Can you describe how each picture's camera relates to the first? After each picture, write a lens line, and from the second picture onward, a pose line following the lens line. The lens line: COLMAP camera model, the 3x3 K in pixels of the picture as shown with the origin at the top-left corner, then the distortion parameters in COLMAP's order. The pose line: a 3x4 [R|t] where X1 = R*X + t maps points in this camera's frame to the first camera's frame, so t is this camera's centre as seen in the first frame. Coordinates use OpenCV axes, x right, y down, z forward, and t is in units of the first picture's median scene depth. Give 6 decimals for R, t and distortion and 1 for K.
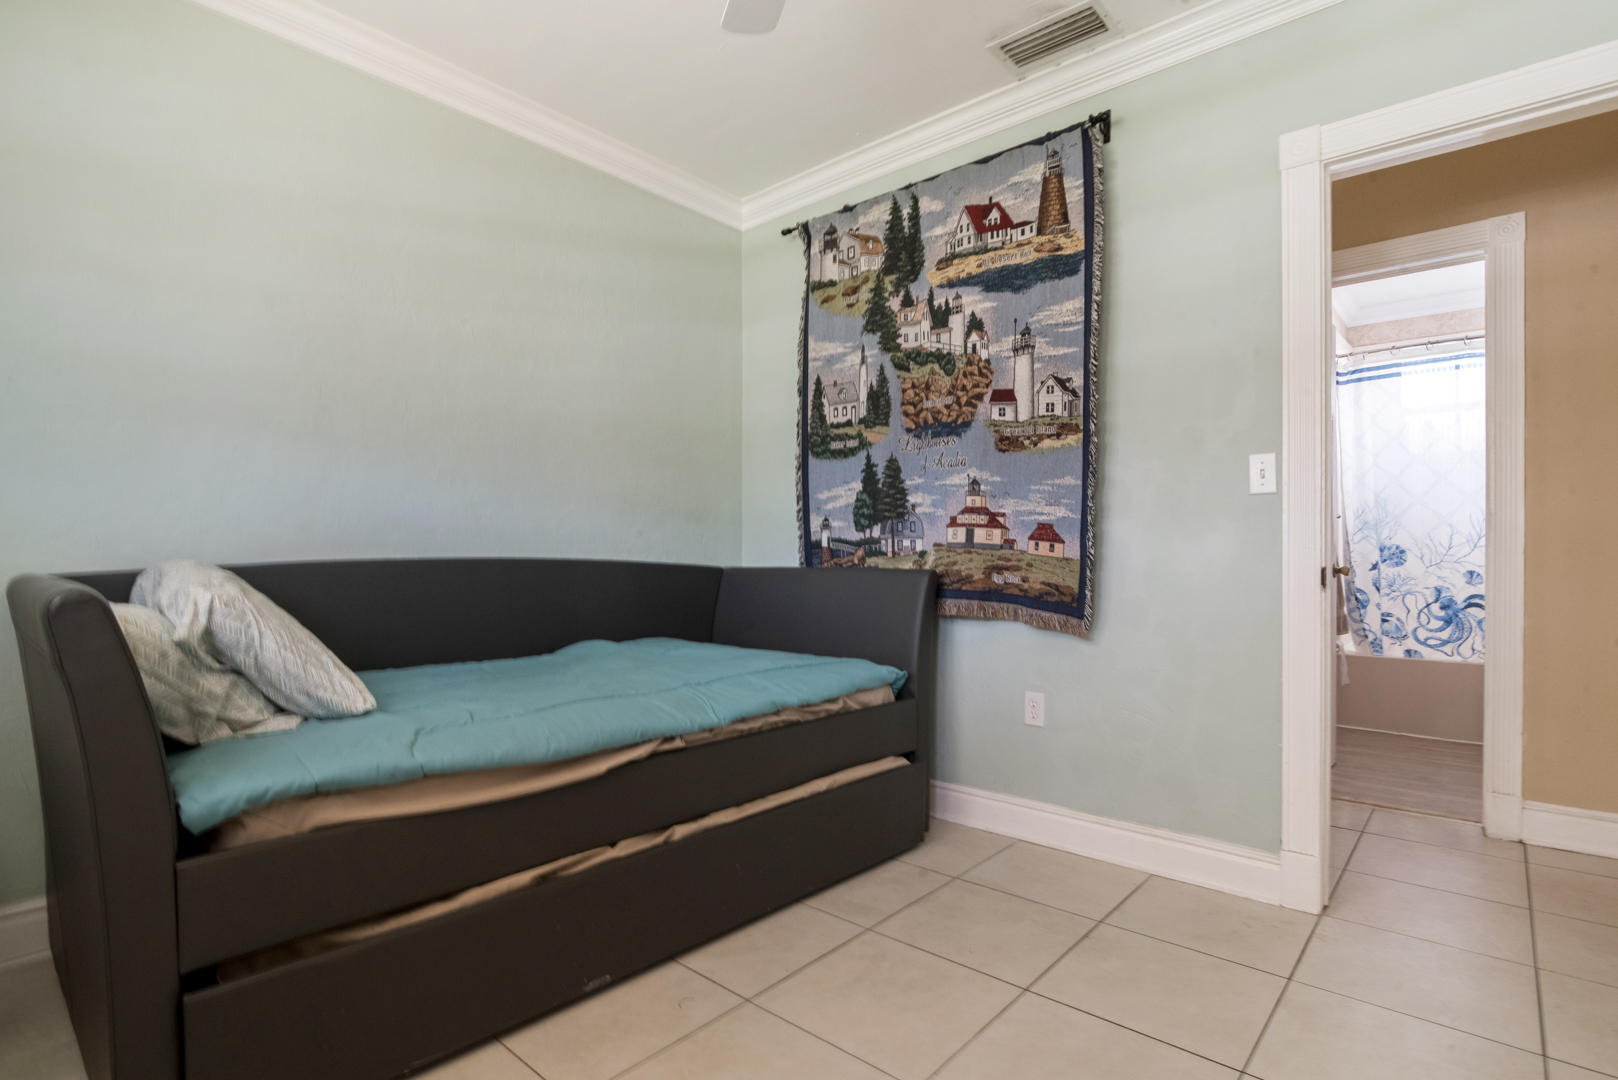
lens RADIAL K [[782.1, 0, 811.0], [0, 782.1, 550.6], [0, 0, 1]] dist [-0.002786, -0.000112]
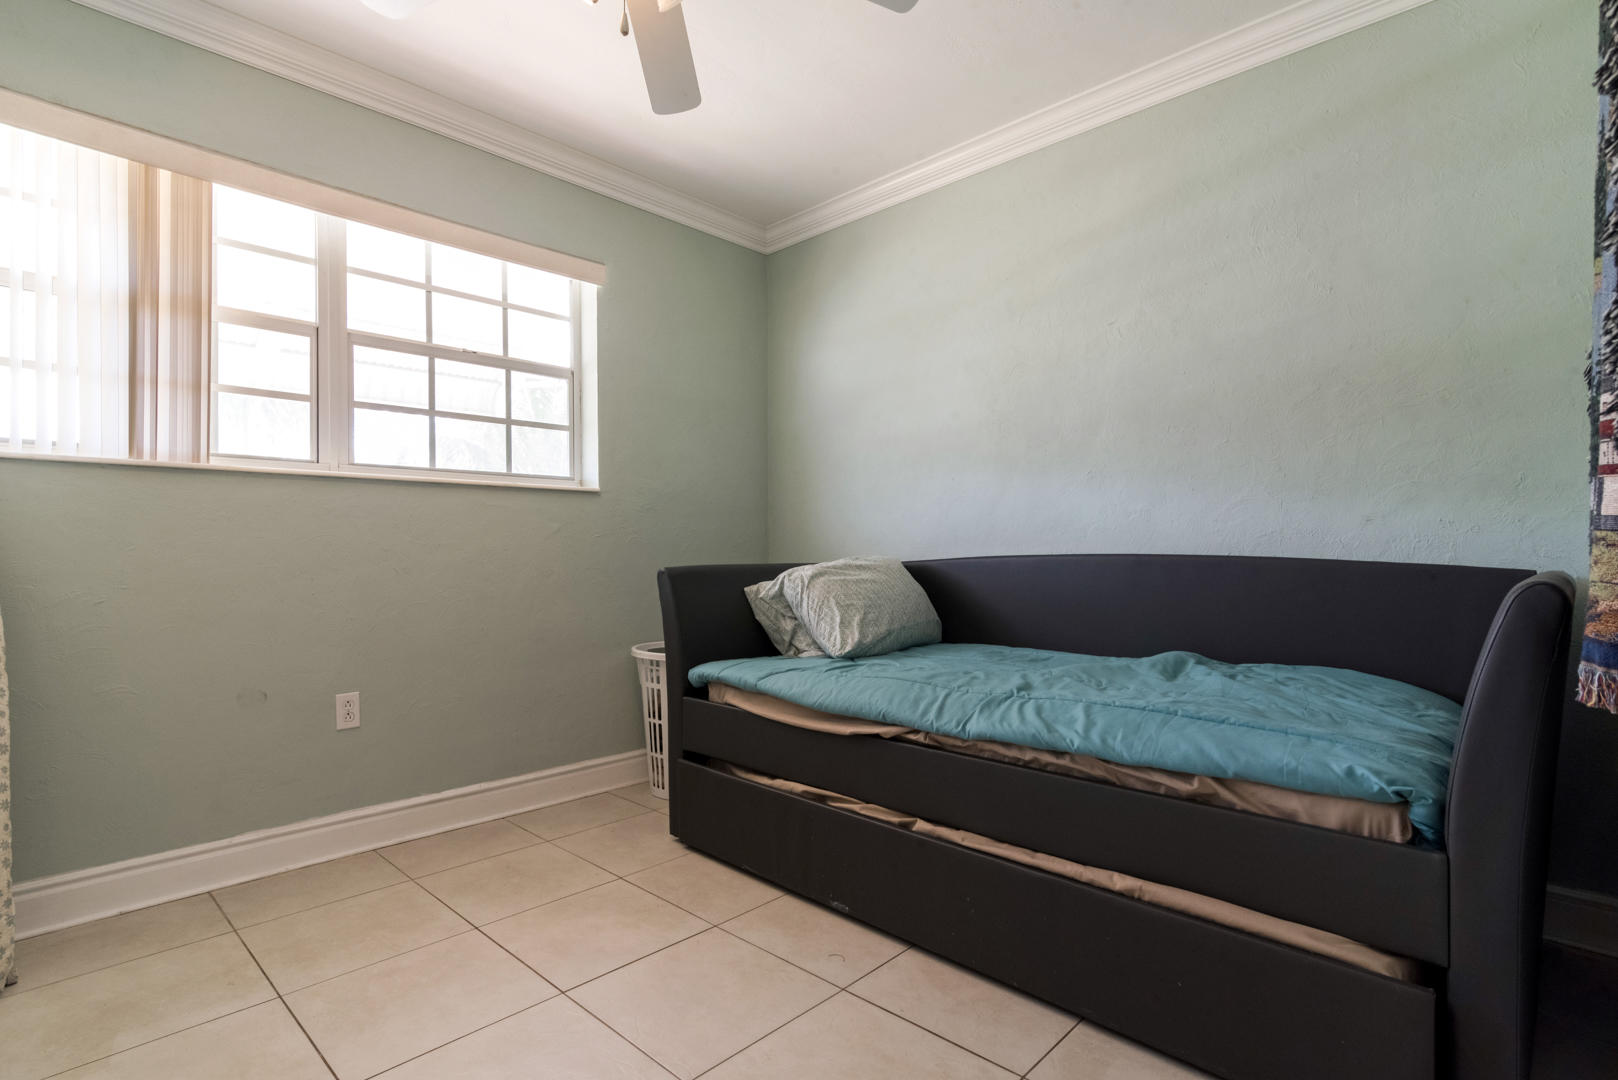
lens RADIAL K [[803.2, 0, 811.9], [0, 803.2, 547.8], [0, 0, 1]] dist [0.005886, 0.000441]
pose [[-0.029559, -0.010282, -0.999510, 0.873719], [0.007270, 0.999918, -0.010502, 0.011722], [0.999537, -0.007577, -0.029482, 0.894710]]
